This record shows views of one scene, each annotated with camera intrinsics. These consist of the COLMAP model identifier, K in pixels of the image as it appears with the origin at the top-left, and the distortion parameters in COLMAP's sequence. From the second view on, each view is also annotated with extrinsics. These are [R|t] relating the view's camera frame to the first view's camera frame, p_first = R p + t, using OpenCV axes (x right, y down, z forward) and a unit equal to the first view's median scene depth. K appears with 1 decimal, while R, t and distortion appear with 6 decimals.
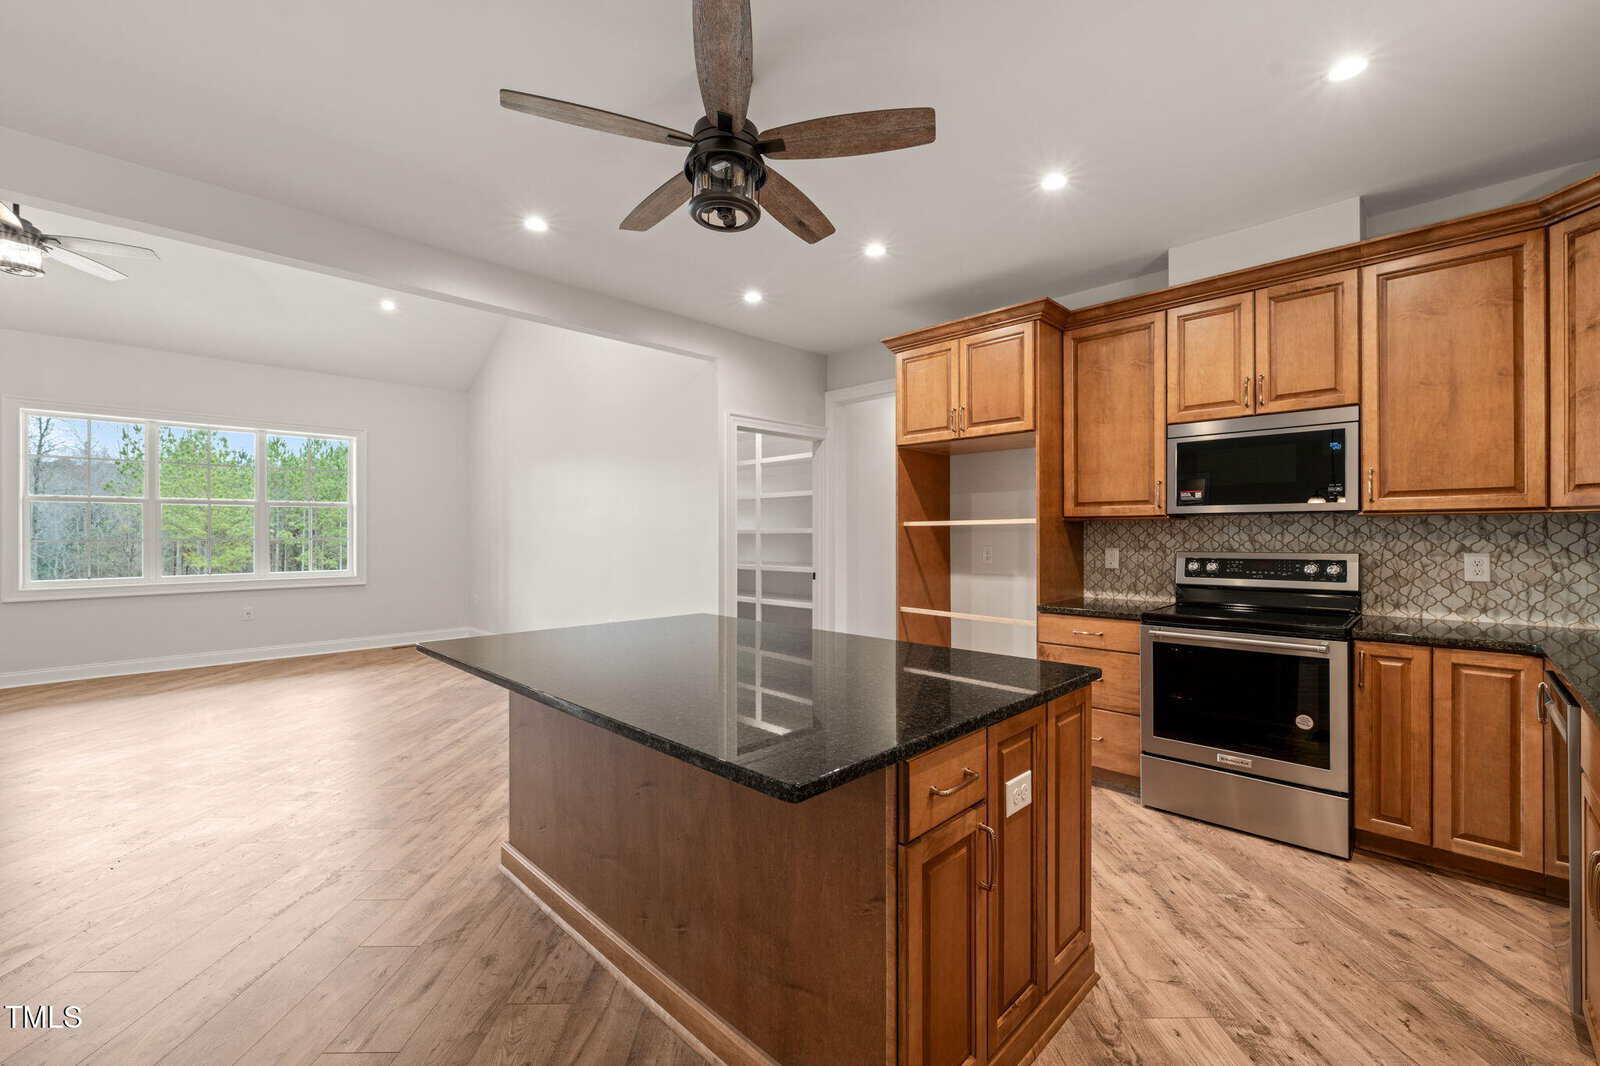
lens RADIAL K [[662.4, 0, 805.4], [0, 662.4, 534.2], [0, 0, 1]] dist [-0.002253, 0.000491]
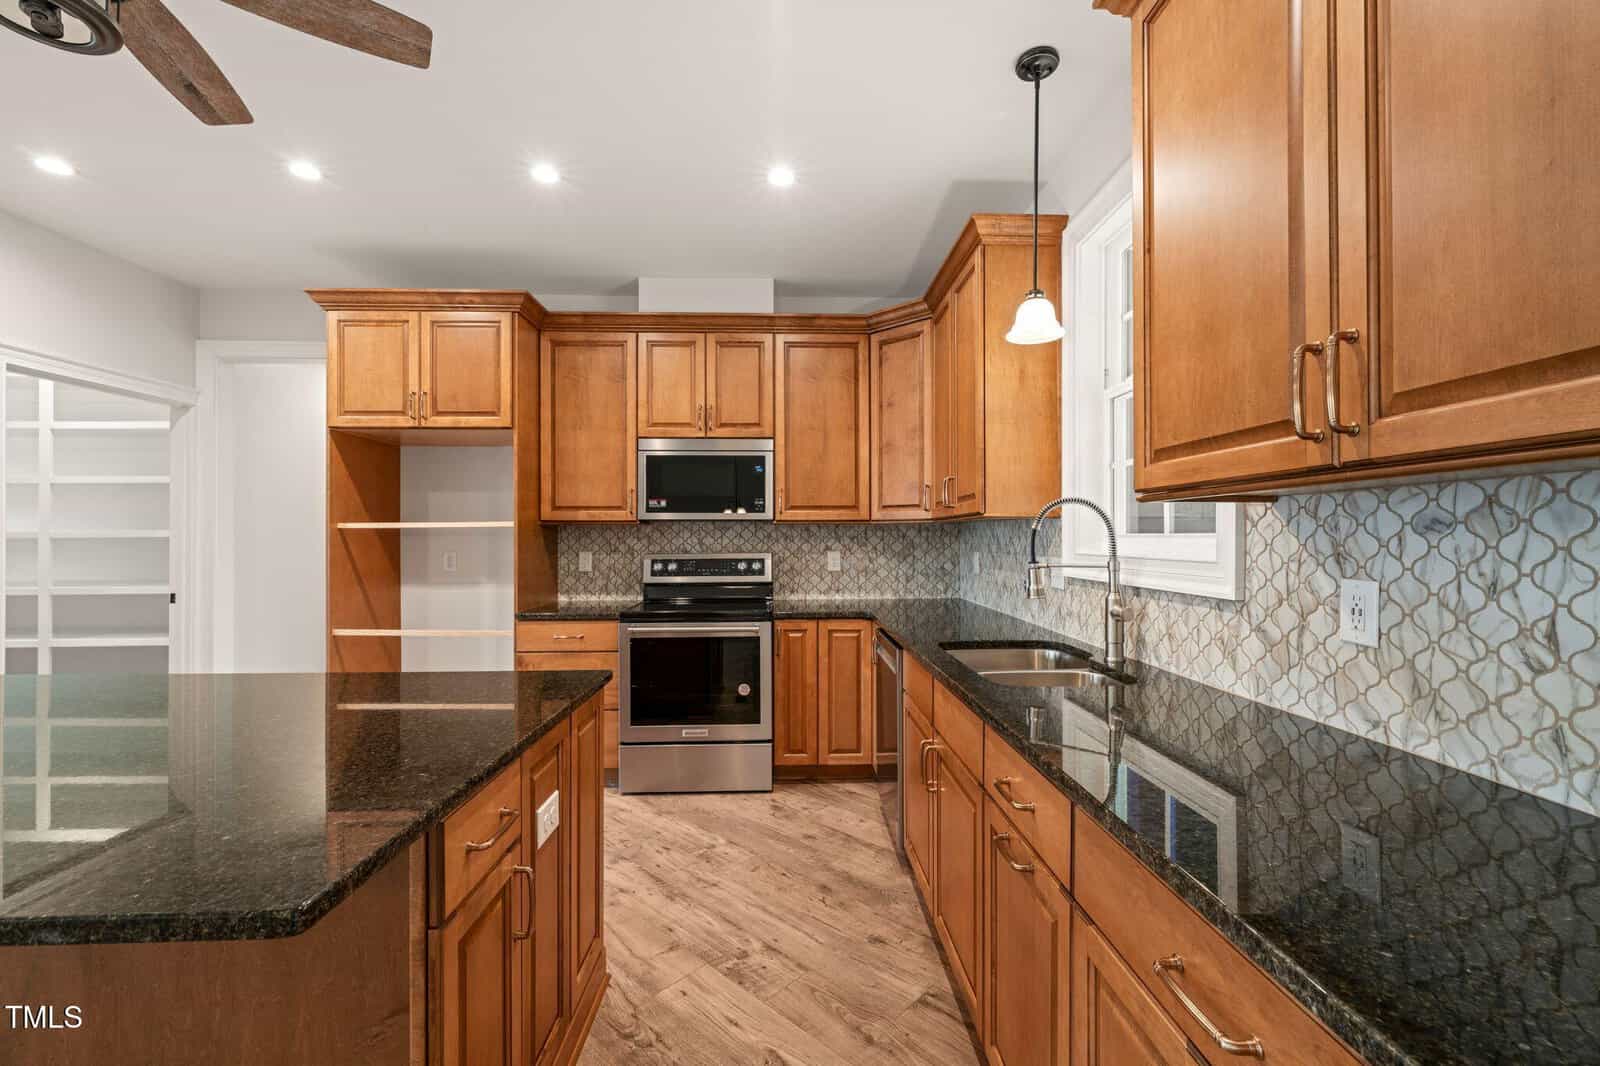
lens RADIAL K [[659.2, 0, 810.8], [0, 659.2, 534.5], [0, 0, 1]] dist [-0.000145, 0.000207]
pose [[0.688976, 0.003246, 0.724777, -0.050508], [0.000904, 0.999985, -0.005338, 0.000173], [-0.724784, 0.004333, 0.688963, 0.052952]]
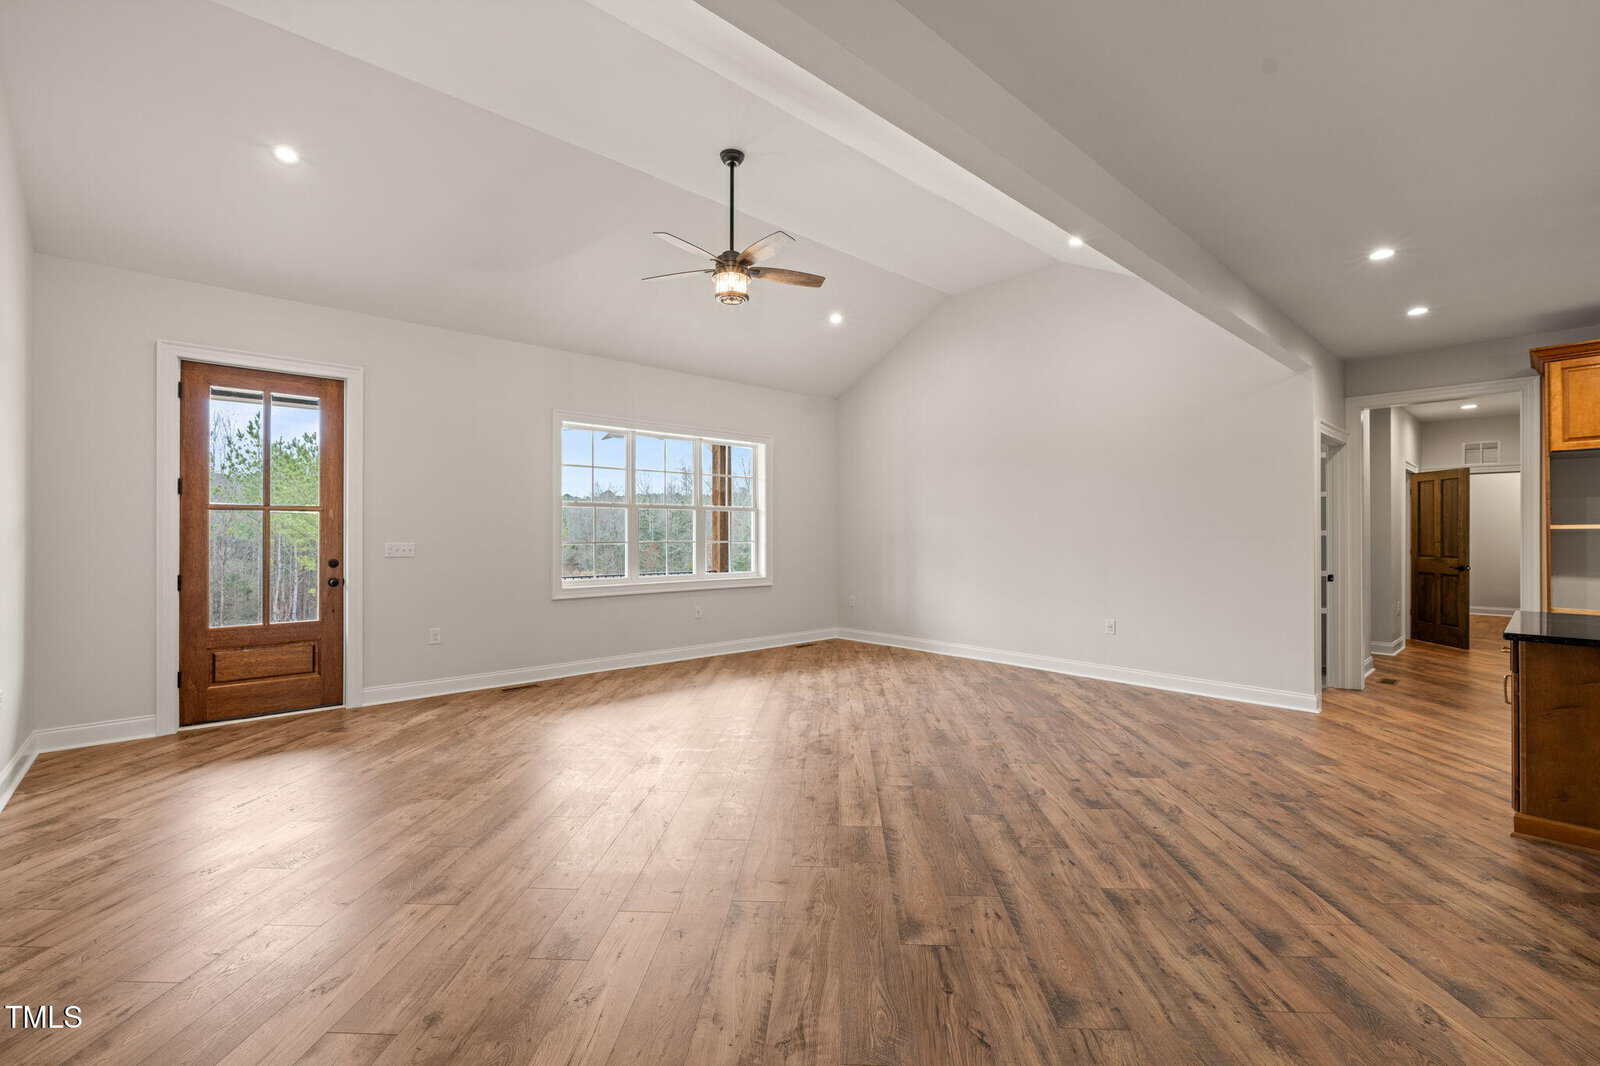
lens RADIAL K [[685.3, 0, 809.3], [0, 685.3, 533.8], [0, 0, 1]] dist [-0.007105, -0.000233]
pose [[0.998440, -0.002884, -0.055764, -1.385353], [0.002710, 0.999991, -0.003206, -0.005286], [0.055773, 0.003050, 0.998439, -0.190742]]
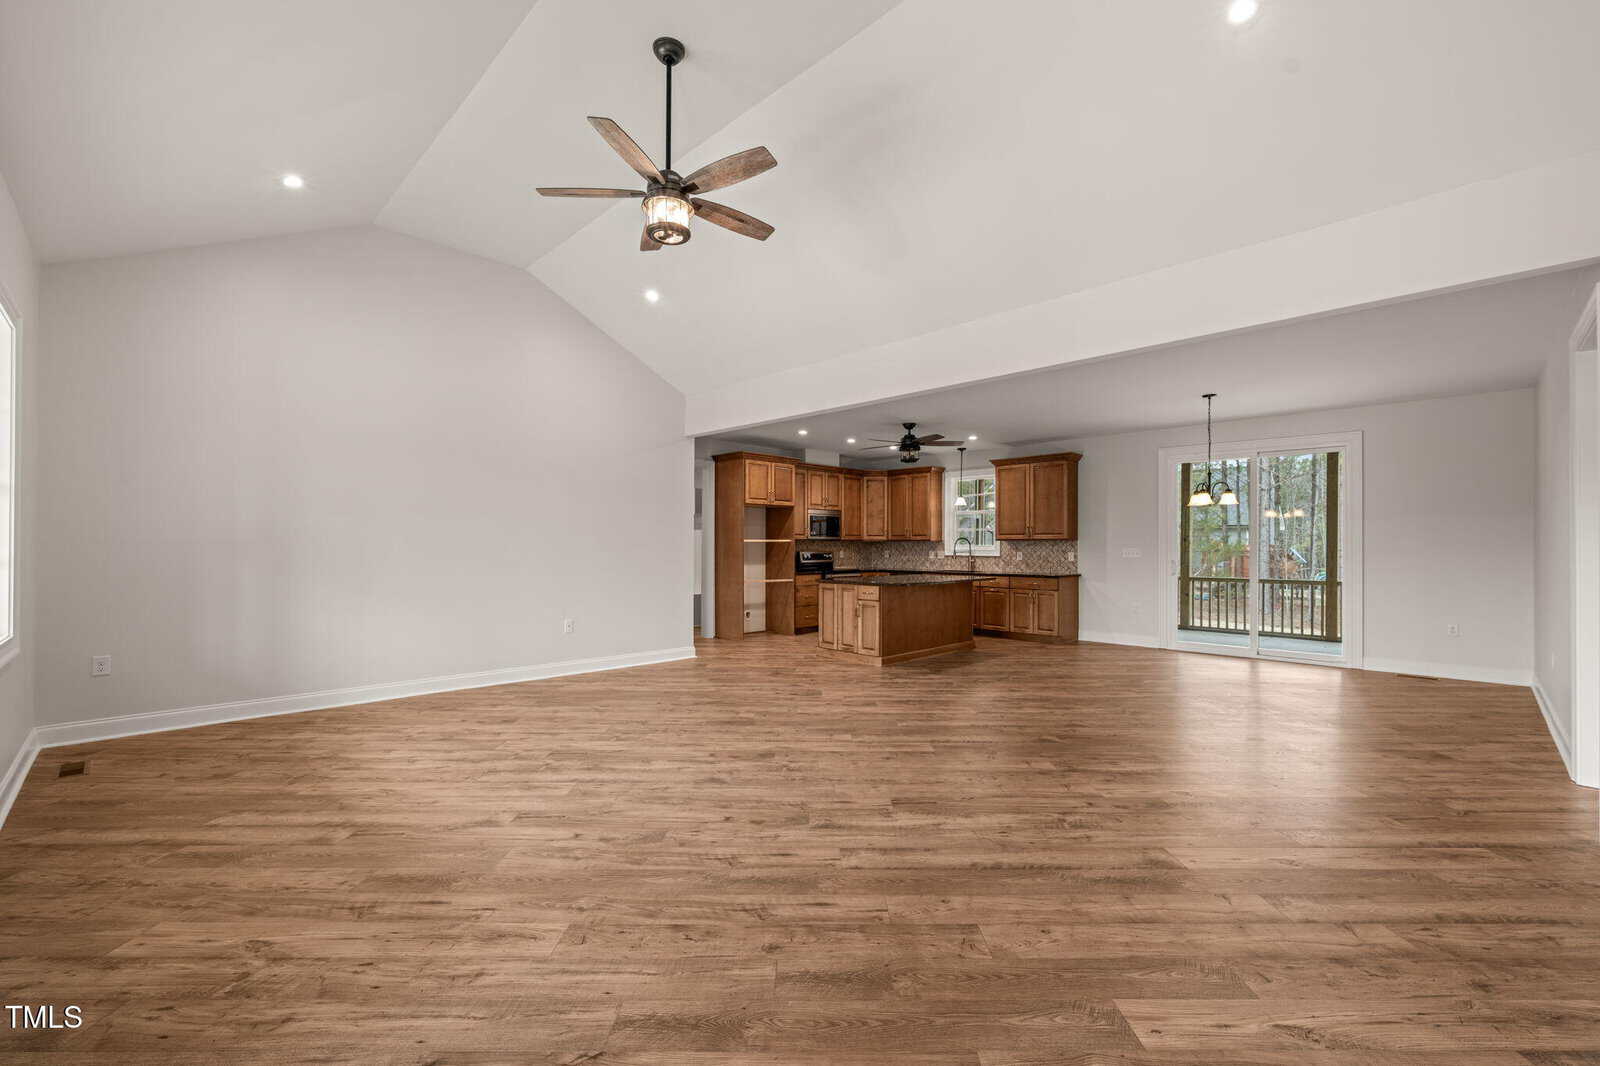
lens RADIAL K [[662.4, 0, 805.4], [0, 662.4, 534.2], [0, 0, 1]] dist [-0.002253, 0.000491]
pose [[0.013513, 0.016052, 0.999780, -2.841350], [-0.001851, 0.999870, -0.016028, -0.005775], [-0.999907, -0.001634, 0.013541, 1.124899]]
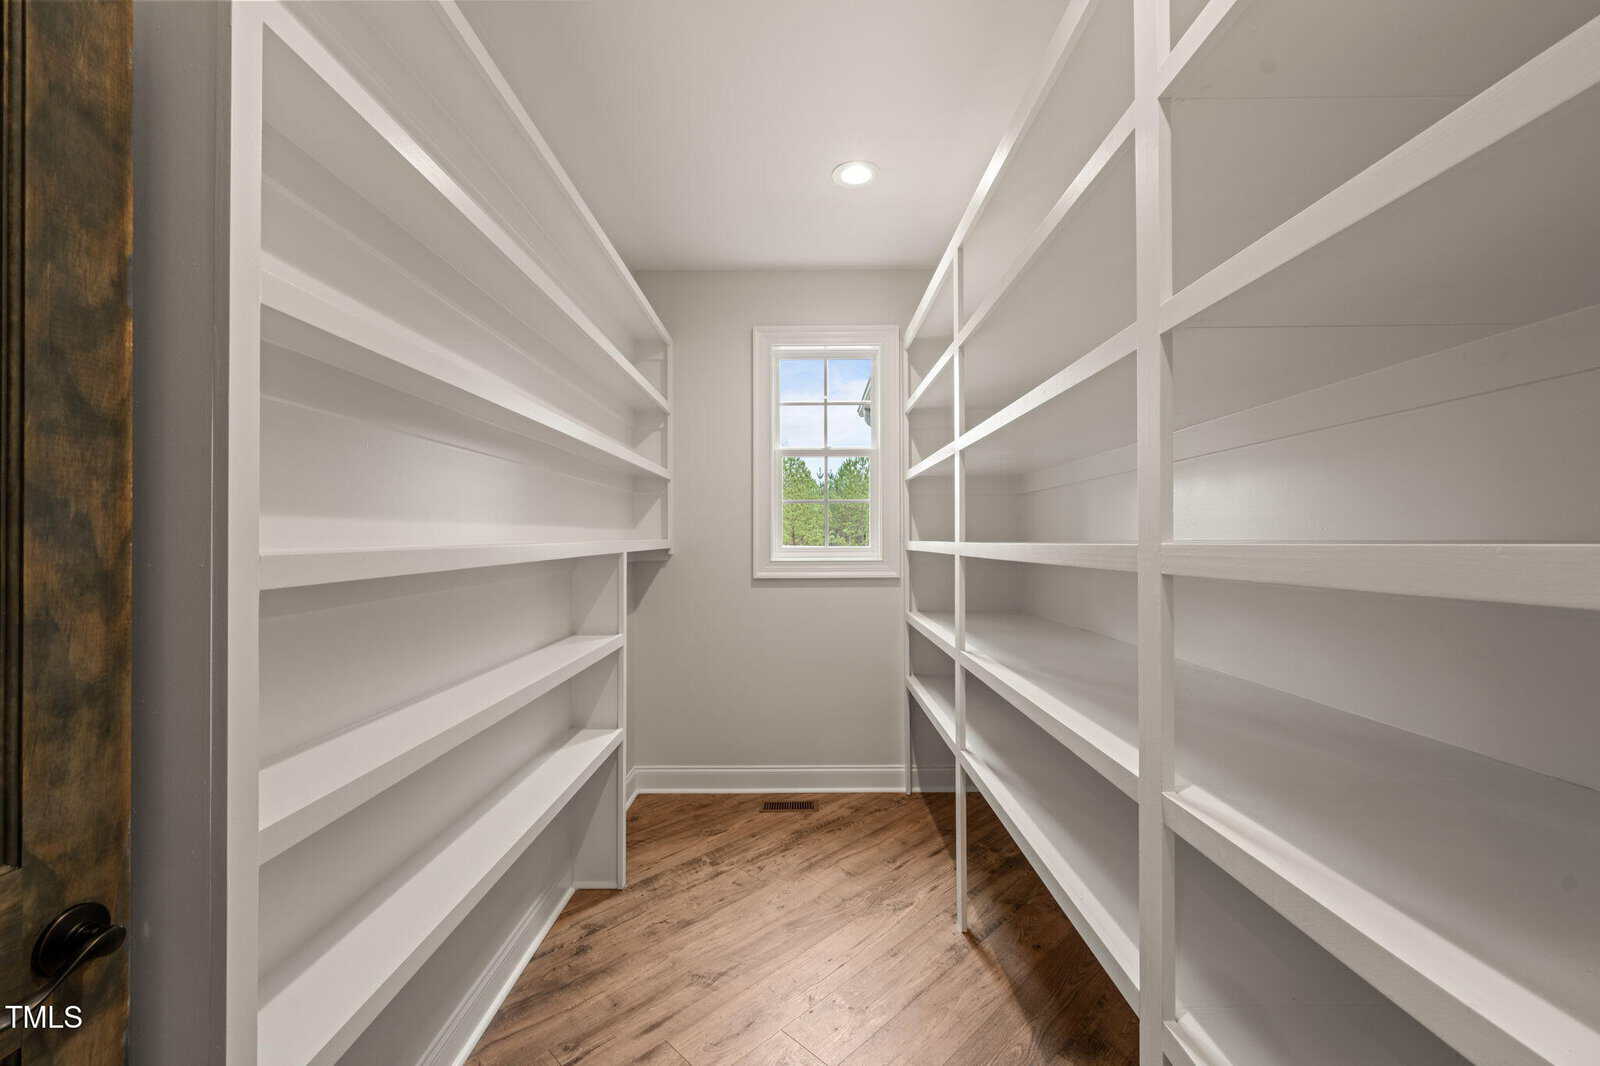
lens RADIAL K [[662.4, 0, 805.4], [0, 662.4, 534.2], [0, 0, 1]] dist [-0.002253, 0.000491]
pose [[0.698932, -0.006600, -0.715157, 1.150404], [0.001116, 0.999966, -0.008138, -0.008572], [0.715187, 0.004890, 0.698916, 0.033169]]
